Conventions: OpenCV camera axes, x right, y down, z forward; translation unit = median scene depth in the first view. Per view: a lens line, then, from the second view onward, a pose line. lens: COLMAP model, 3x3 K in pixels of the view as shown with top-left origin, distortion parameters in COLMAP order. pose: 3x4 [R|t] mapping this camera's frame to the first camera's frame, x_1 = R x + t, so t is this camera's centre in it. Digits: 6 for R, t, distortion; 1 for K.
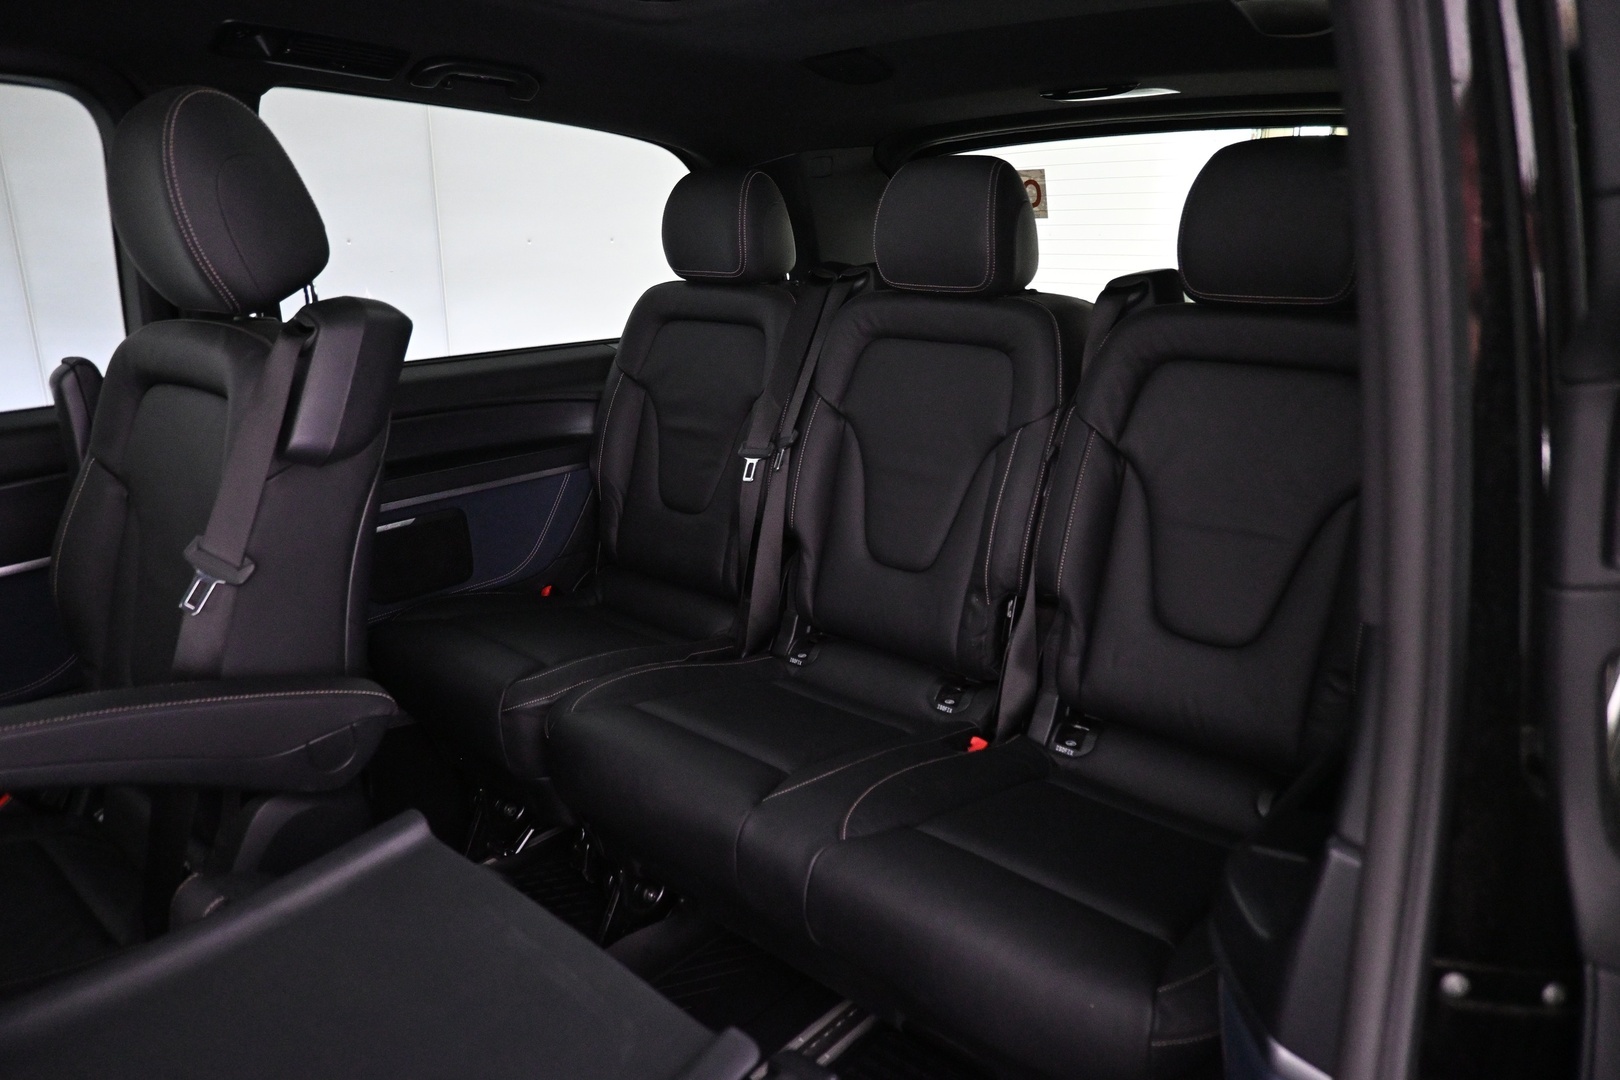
lens RADIAL K [[1127.1, 0, 810.0], [0, 1127.1, 539.7], [0, 0, 1]] dist [-0.002506, -0.003771]
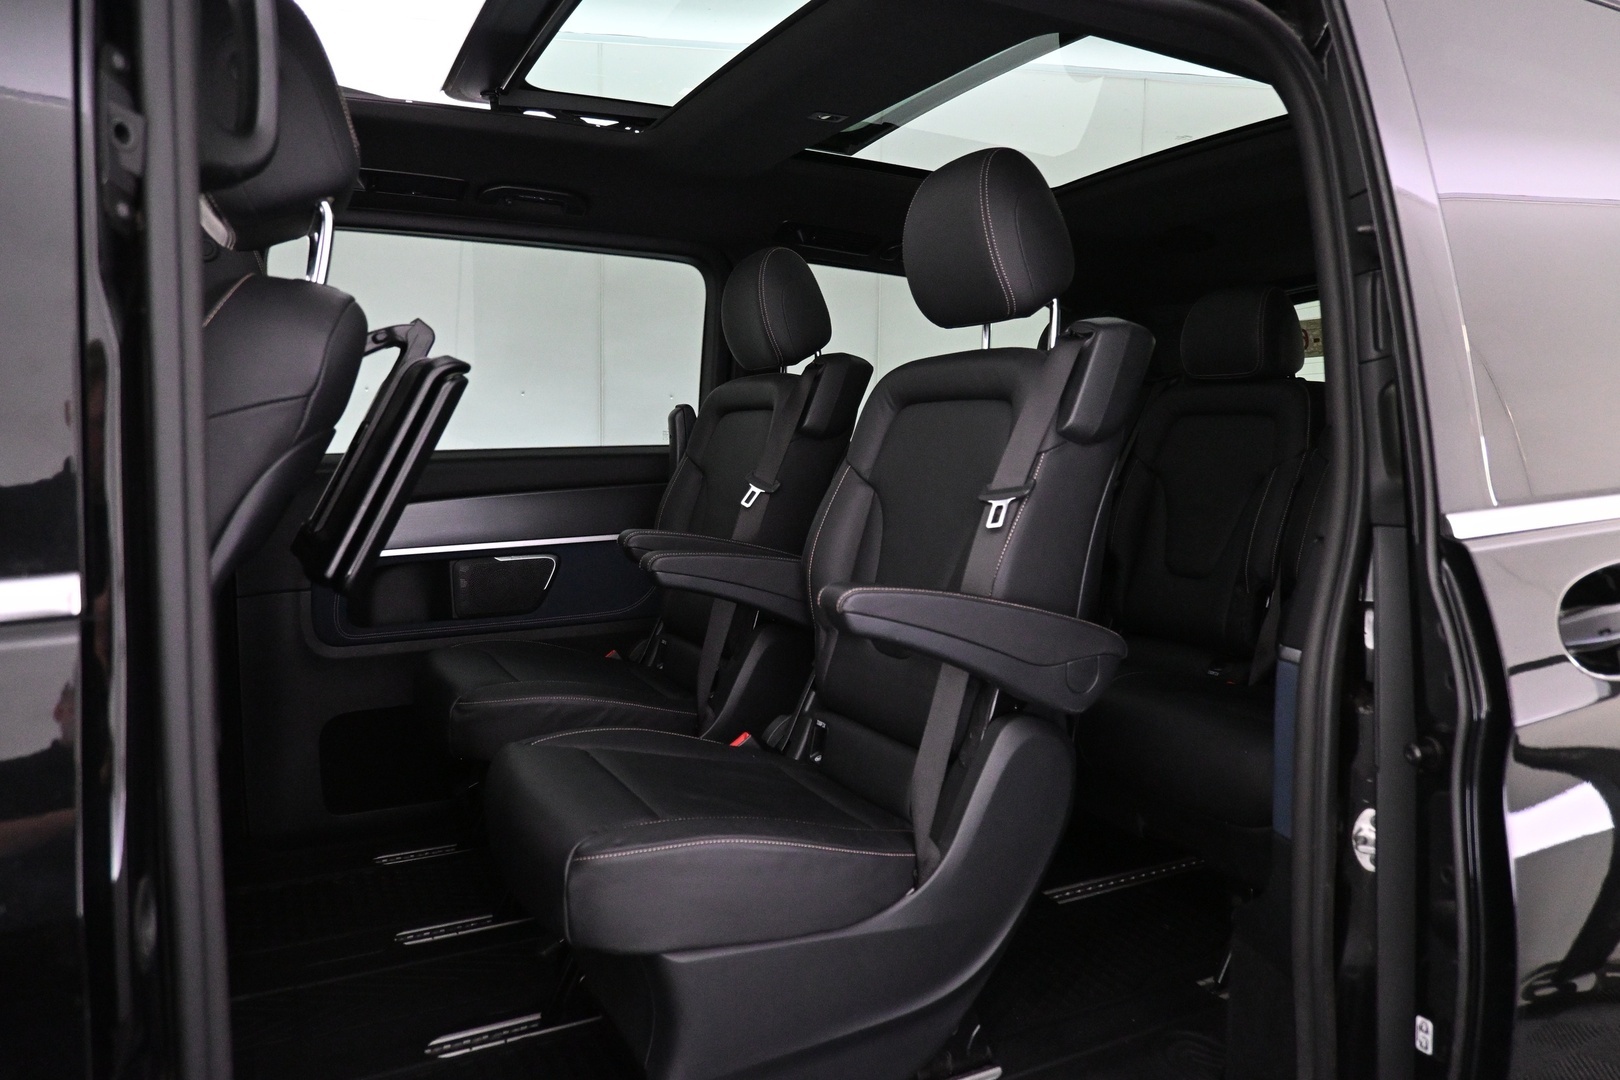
lens RADIAL K [[1127.1, 0, 810.6], [0, 1127.1, 539.6], [0, 0, 1]] dist [-0.002506, -0.003771]
pose [[0.932333, 0.048337, -0.358356, 0.168677], [-0.113339, 0.980150, -0.162667, 0.309620], [0.343380, 0.192276, 0.919304, -0.504452]]
